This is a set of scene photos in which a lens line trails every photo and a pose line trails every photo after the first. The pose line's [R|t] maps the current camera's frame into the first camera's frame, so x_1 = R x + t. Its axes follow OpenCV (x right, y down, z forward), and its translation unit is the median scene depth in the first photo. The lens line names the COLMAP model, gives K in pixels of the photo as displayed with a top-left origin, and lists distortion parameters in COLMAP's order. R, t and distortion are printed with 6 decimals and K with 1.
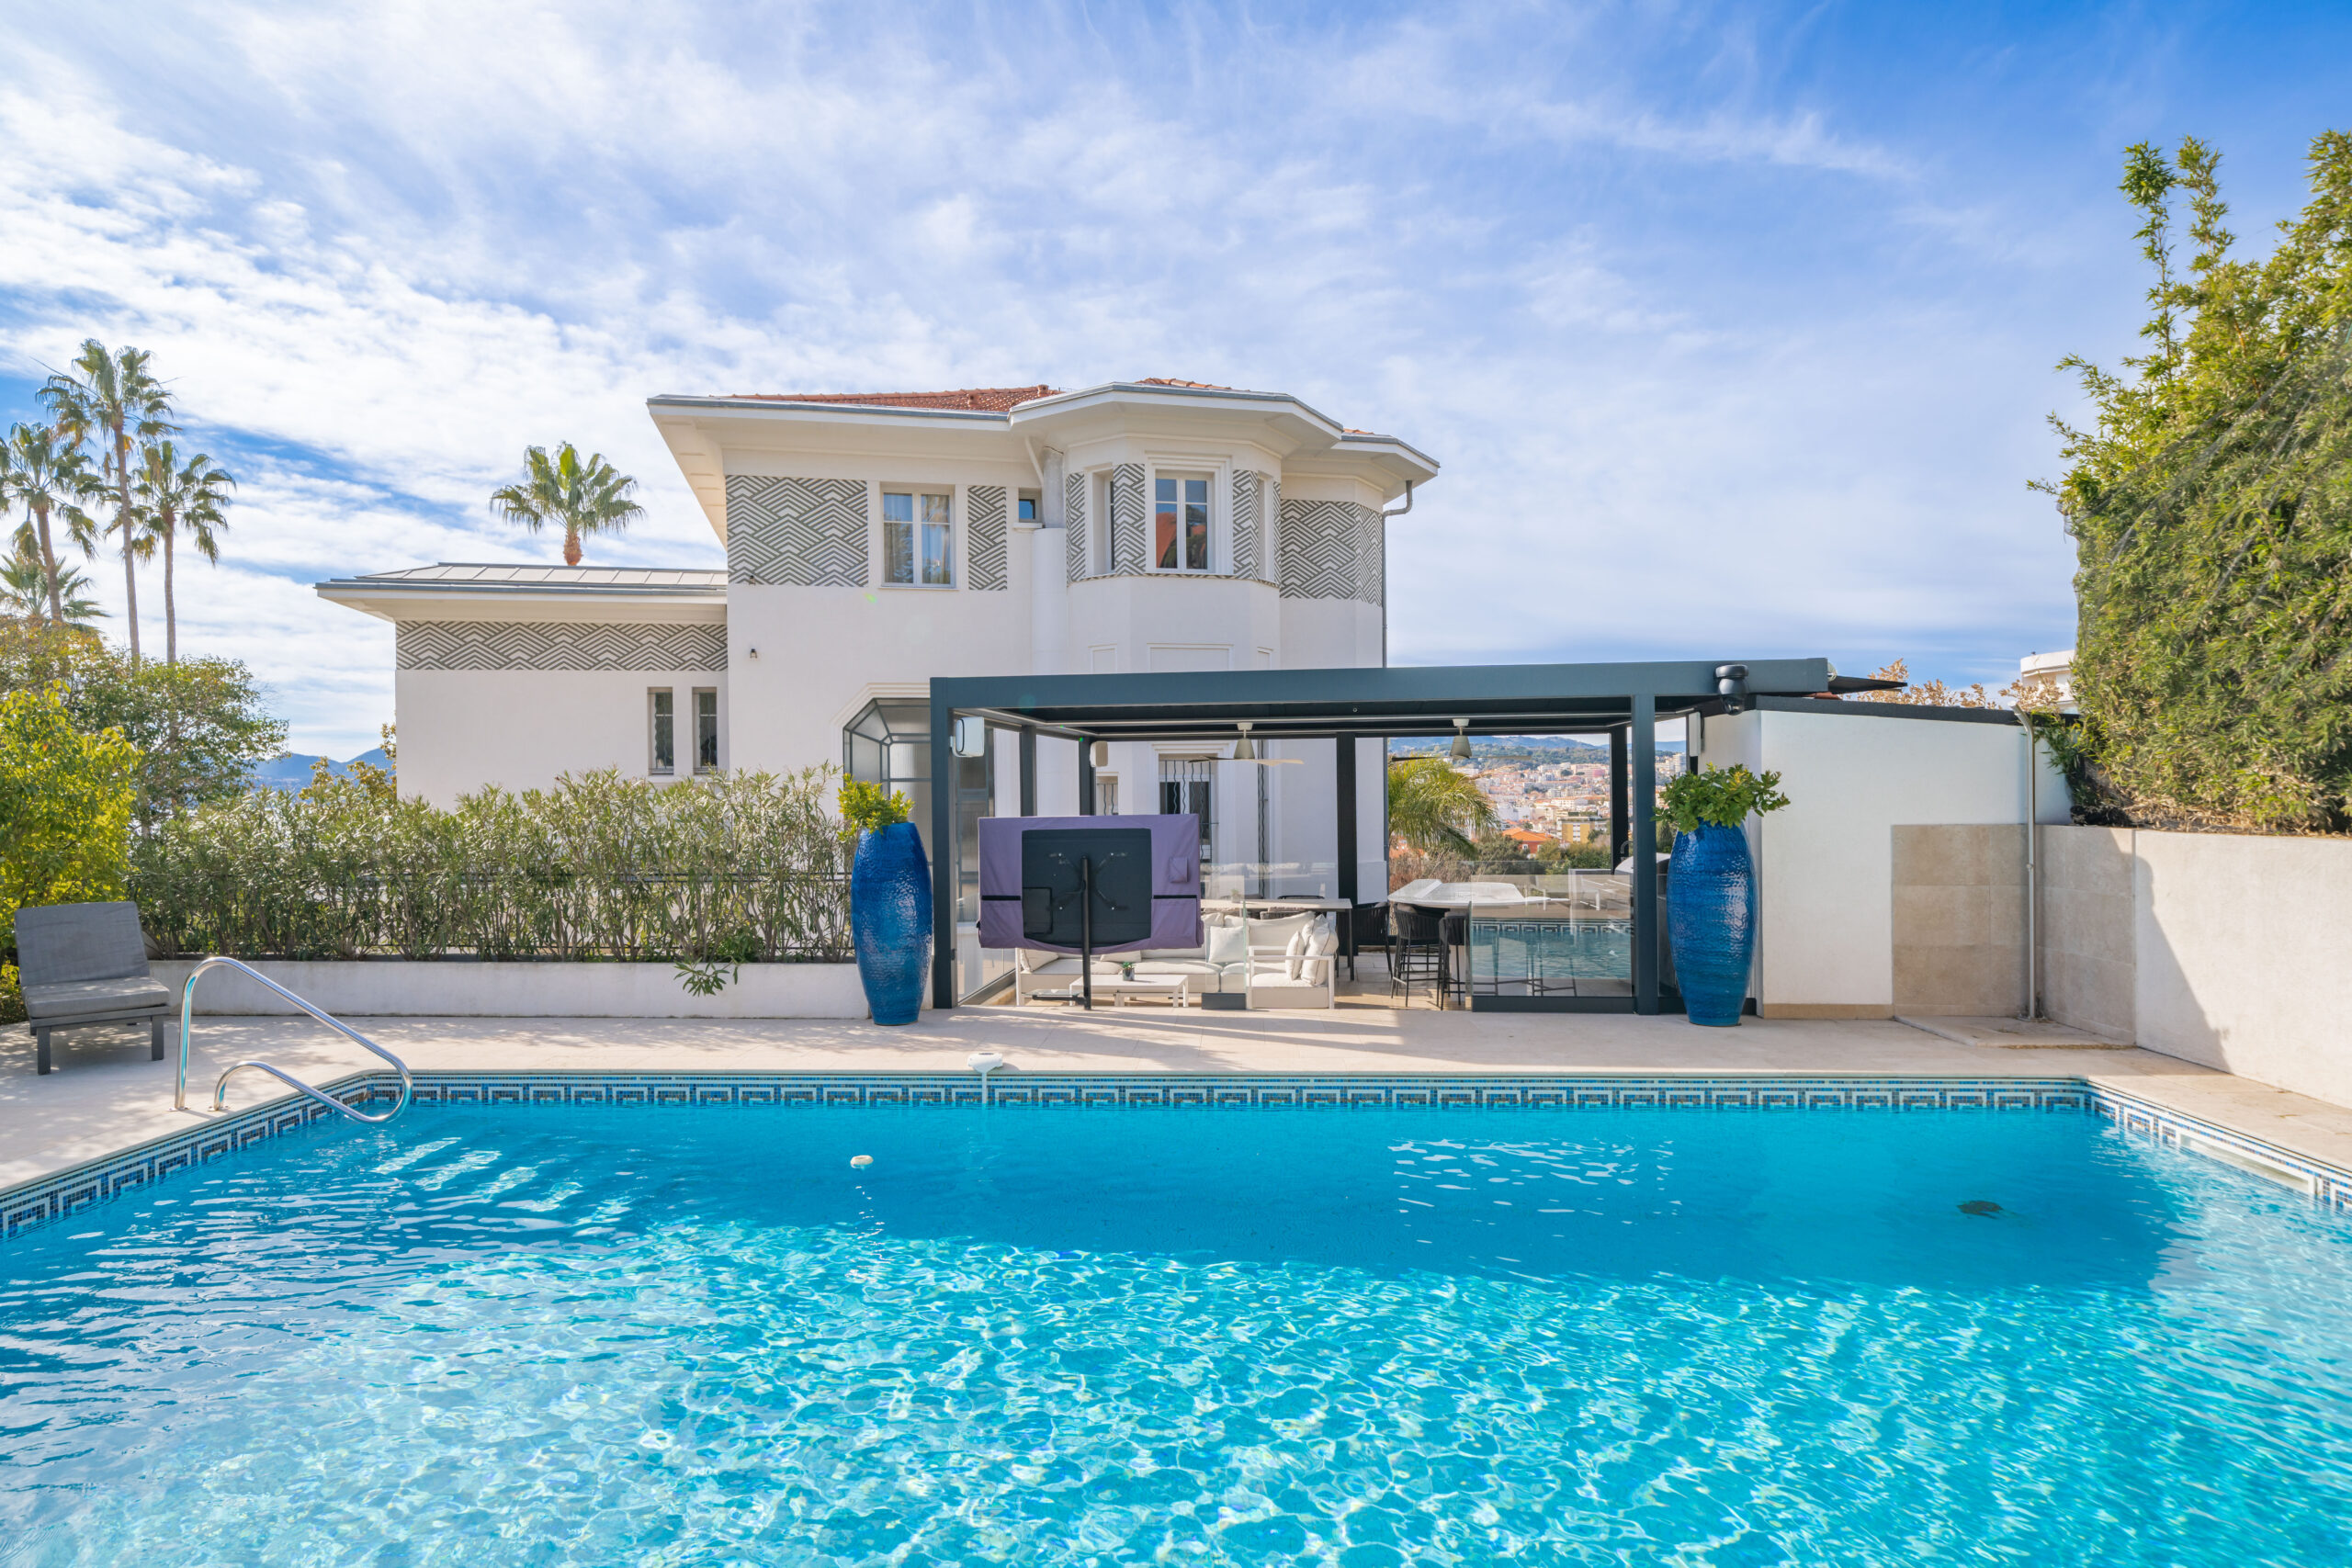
lens RADIAL K [[1279.6, 0, 1138.0], [0, 1279.6, 806.7], [0, 0, 1]] dist [0.000058, -0.000168]
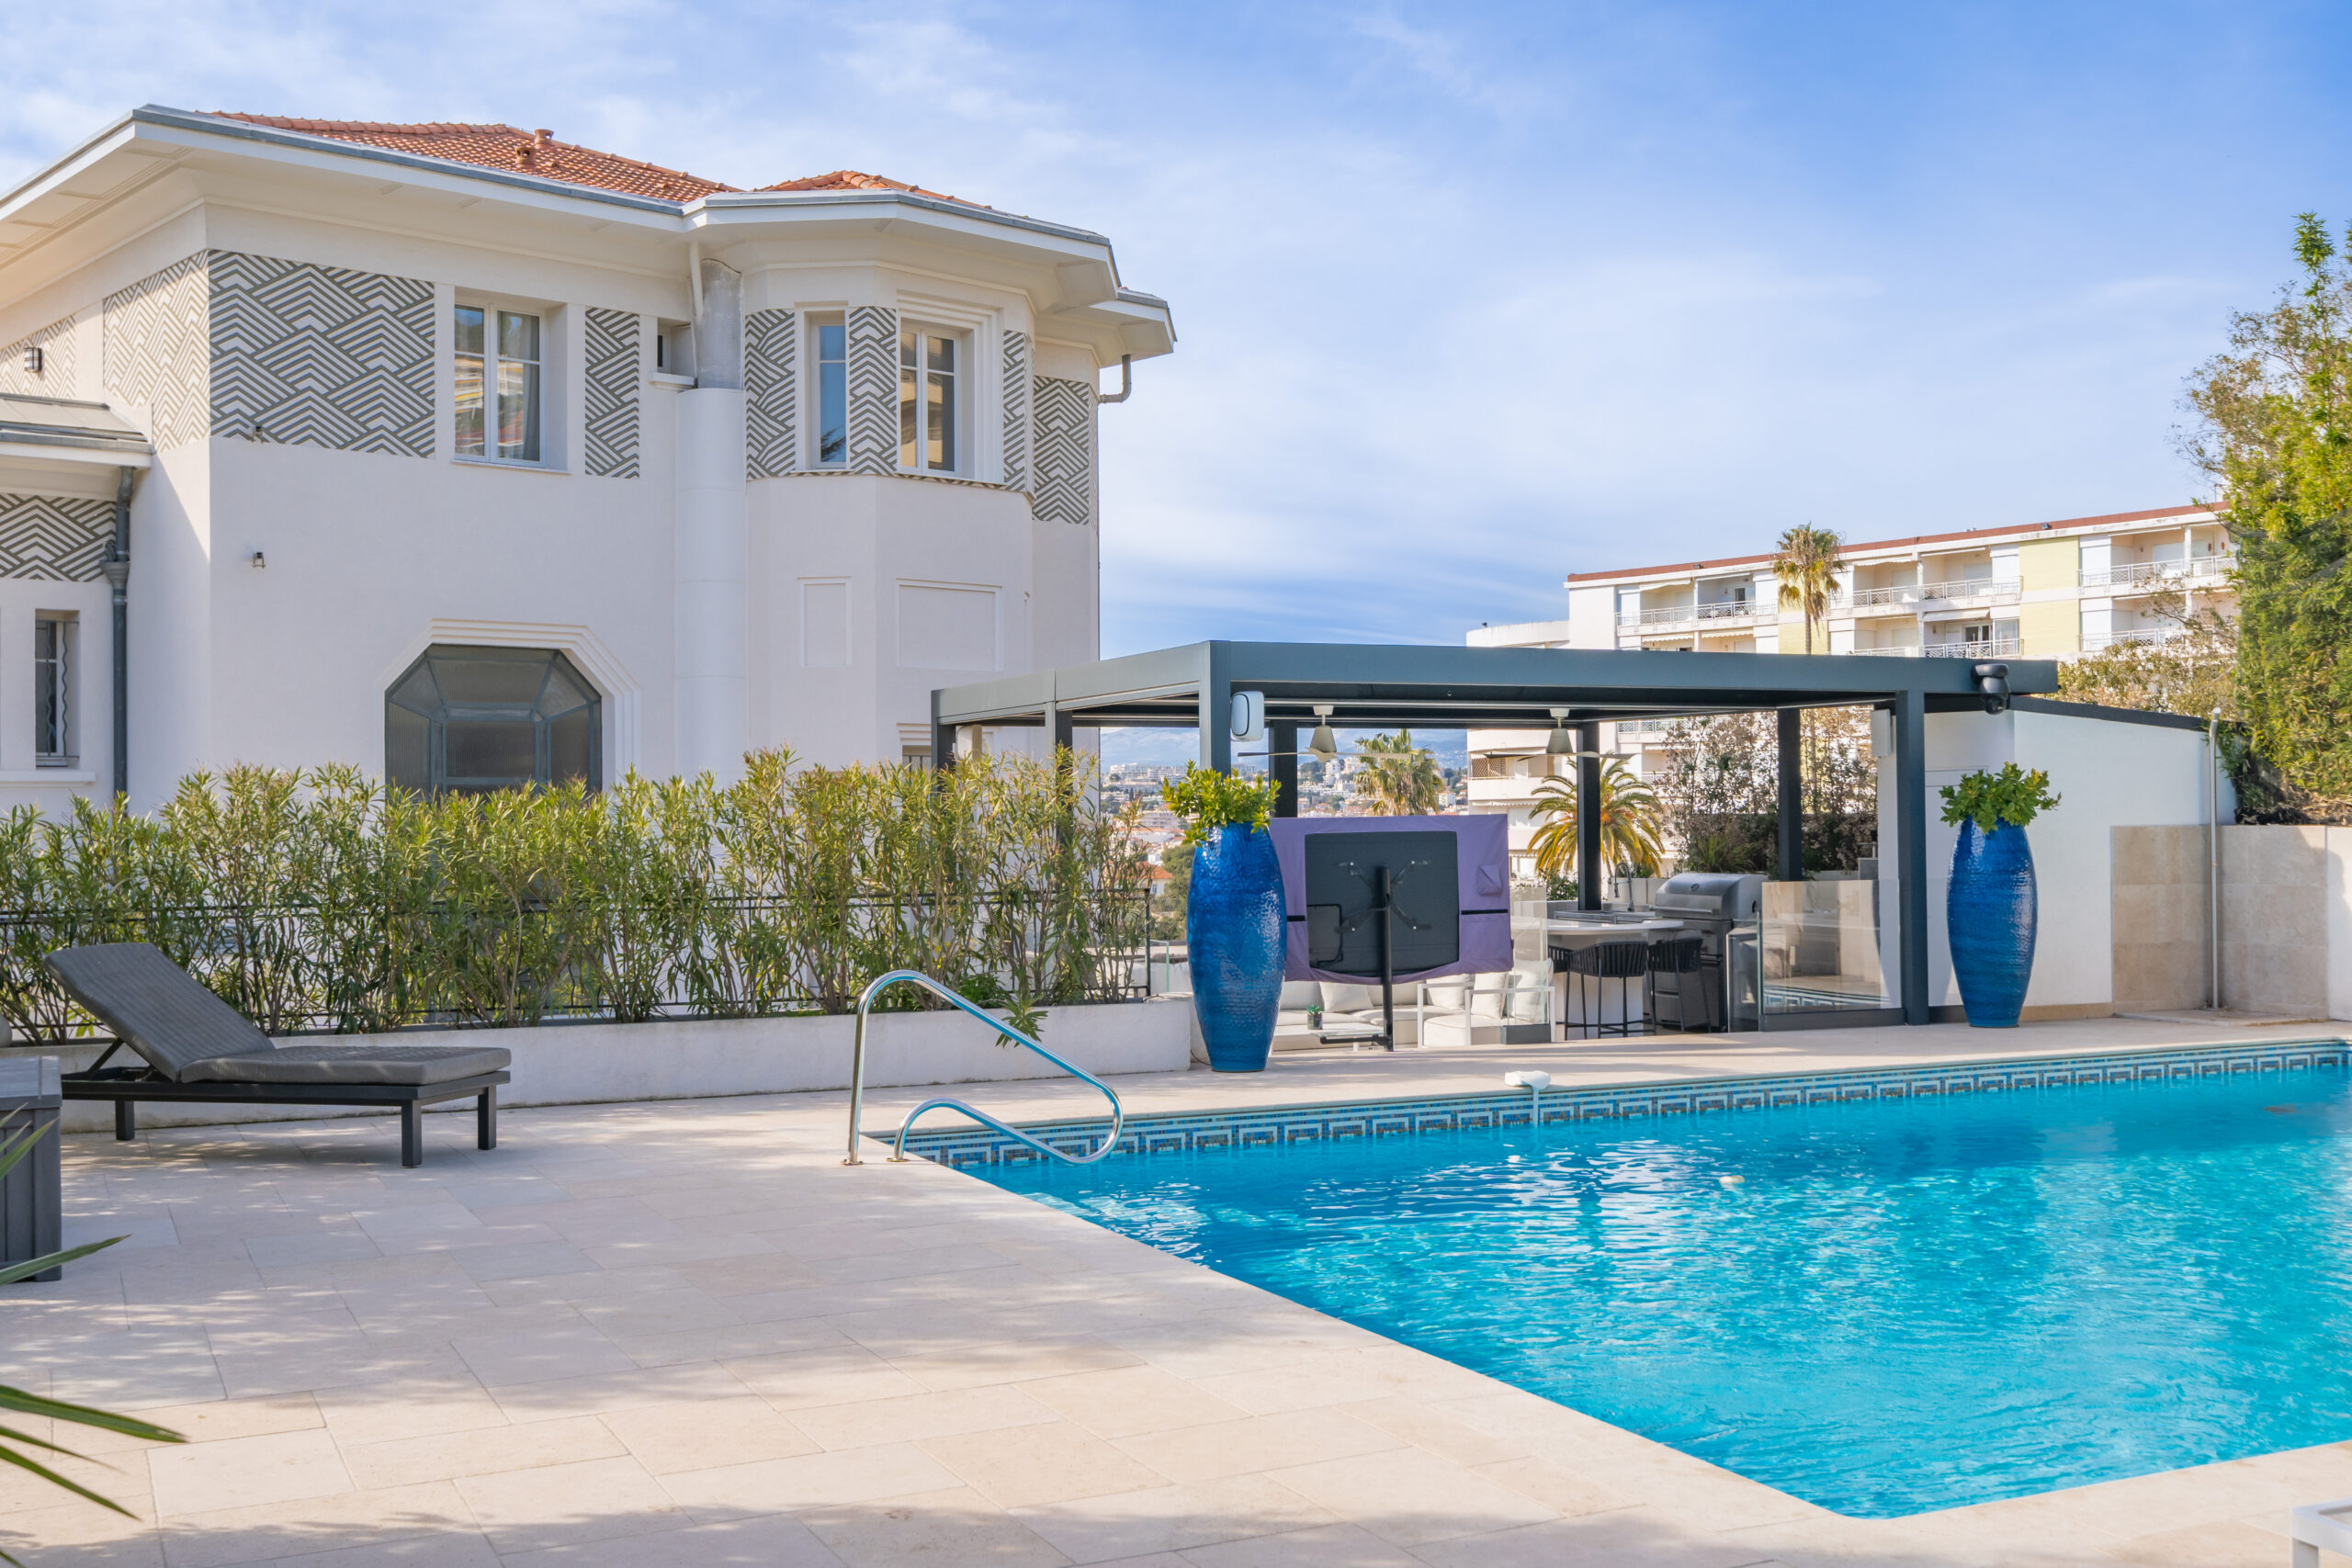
lens RADIAL K [[2373.3, 0, 1175.5], [0, 2373.3, 767.6], [0, 0, 1]] dist [0.003277, 0.000000]
pose [[0.873832, 0.015038, 0.485995, -0.891117], [0.003945, 0.999269, -0.038013, 0.033080], [-0.486211, 0.035134, 0.873135, -0.267738]]
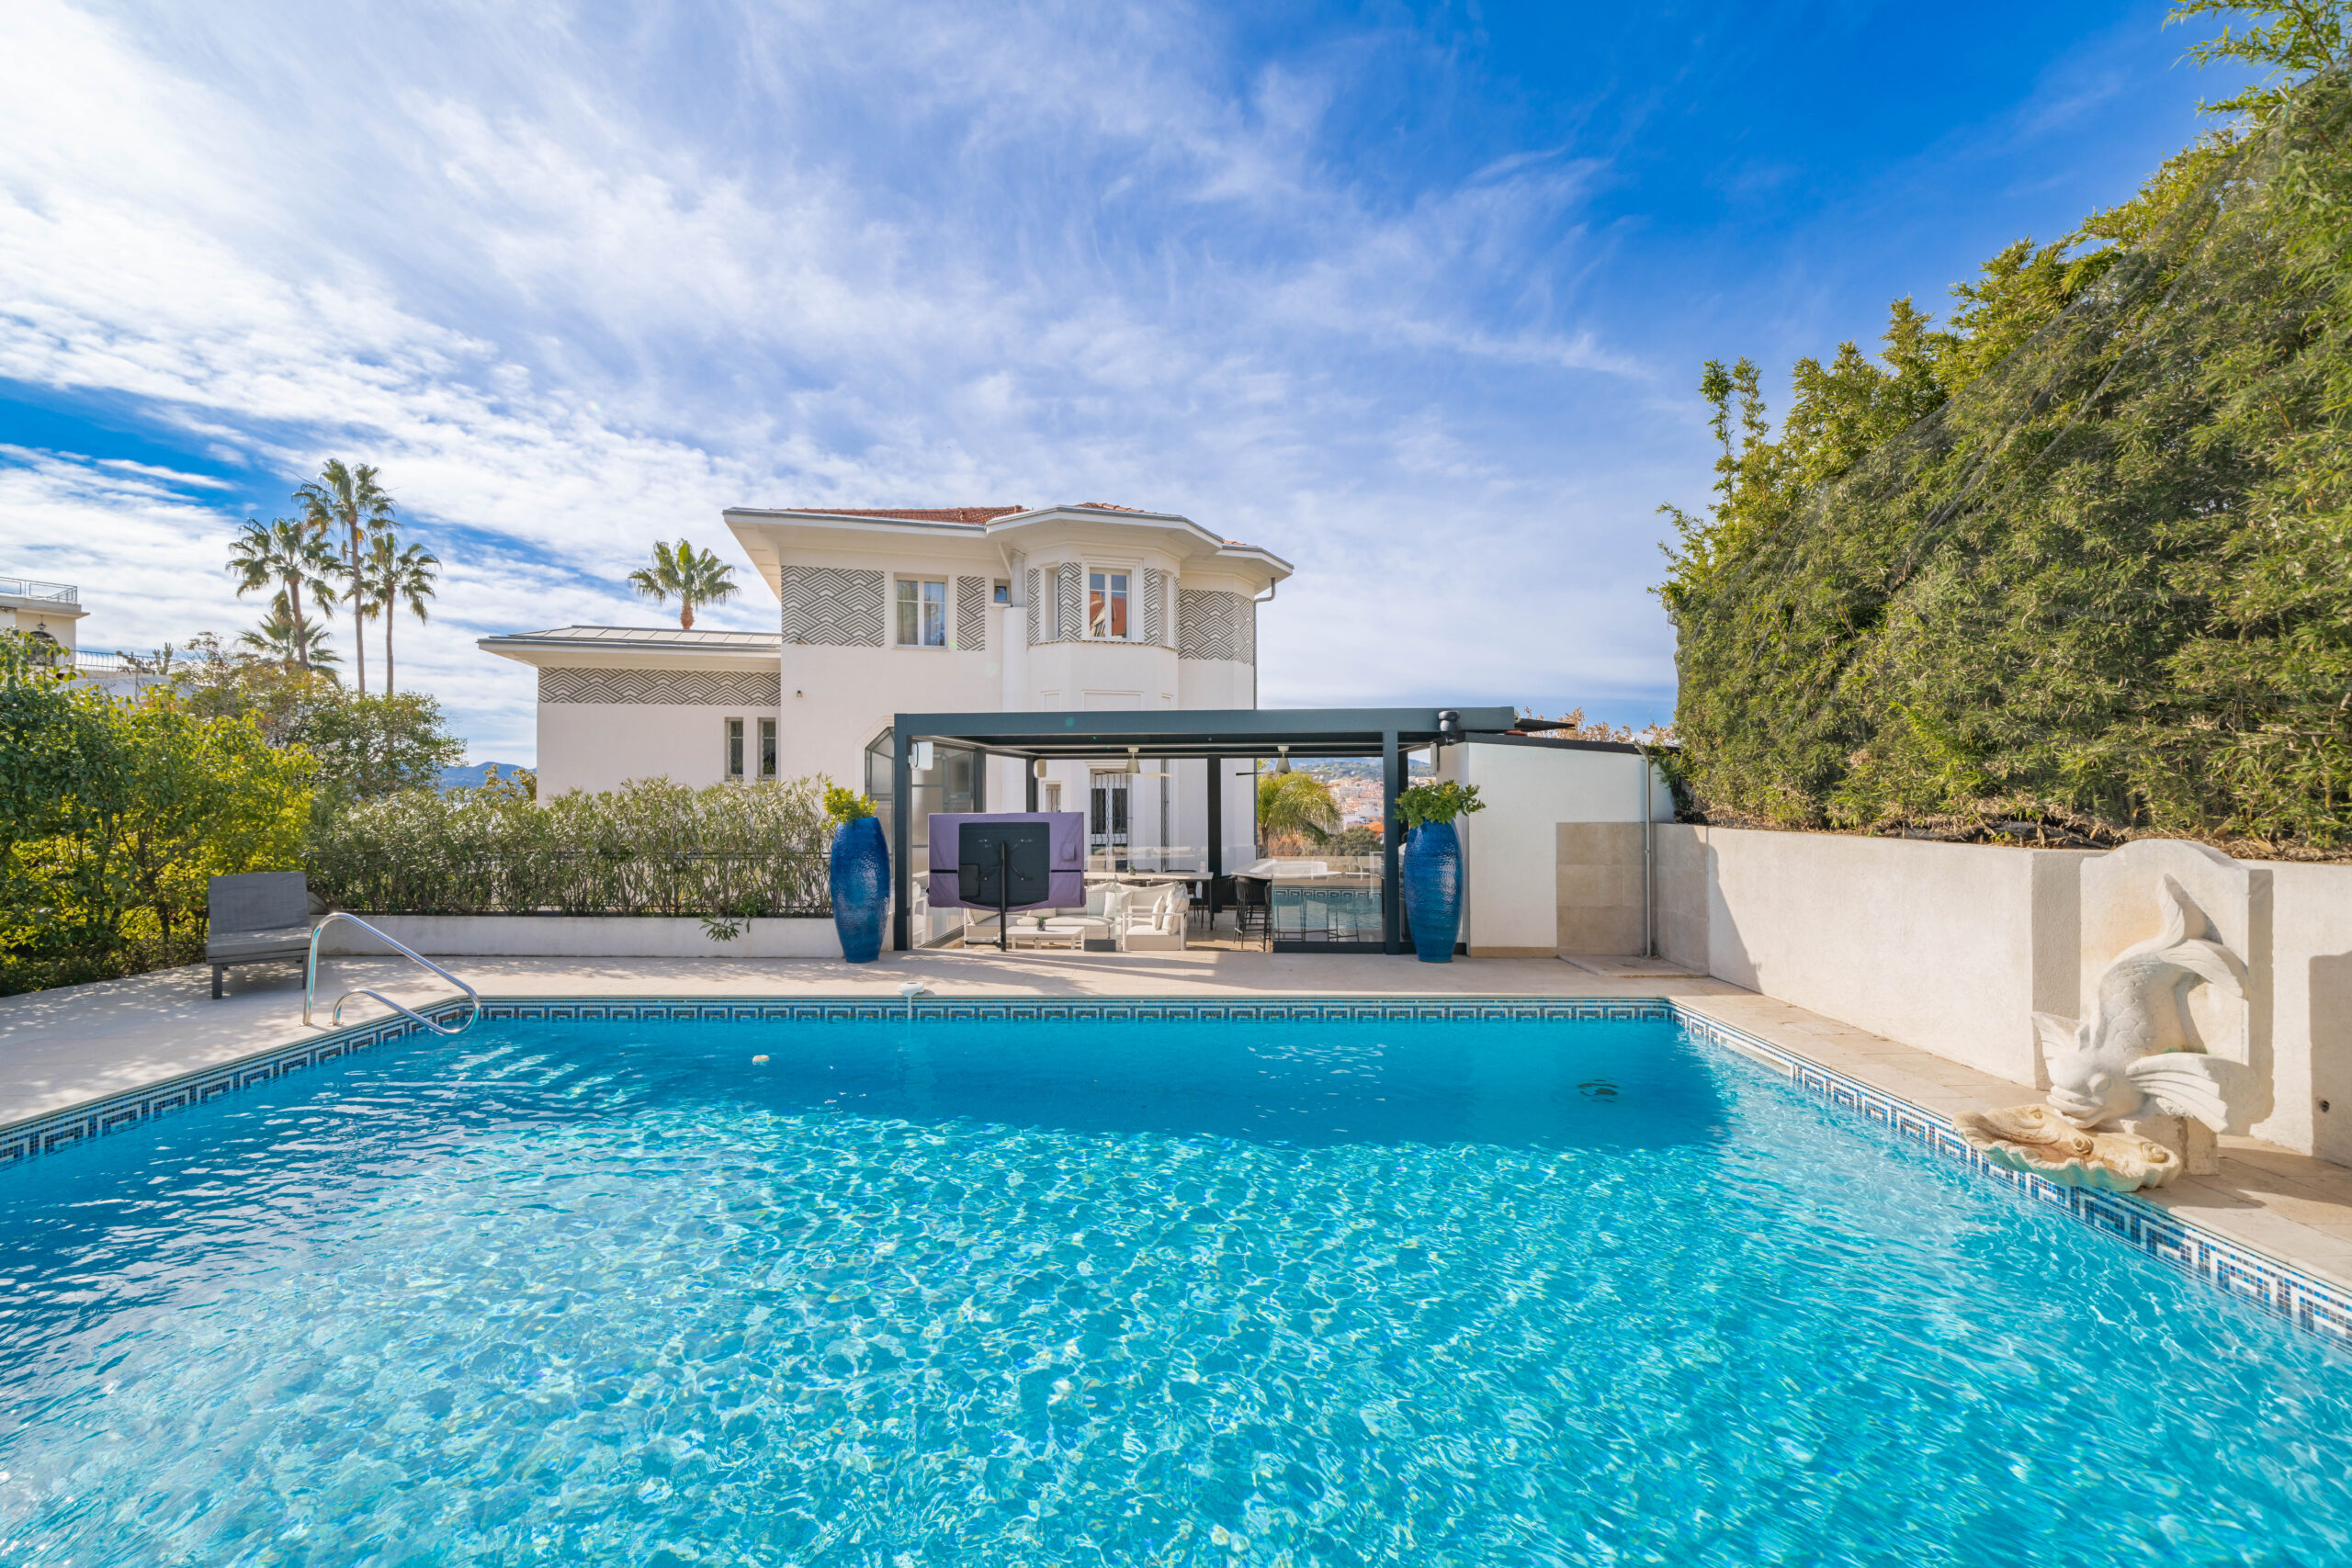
lens RADIAL K [[910.2, 0, 1152.1], [0, 910.2, 794.7], [0, 0, 1]] dist [-0.004988, -0.000097]
pose [[0.998967, 0.006373, 0.044989, 0.076335], [-0.005875, 0.999920, -0.011202, -0.002708], [-0.045056, 0.010926, 0.998925, -0.007504]]
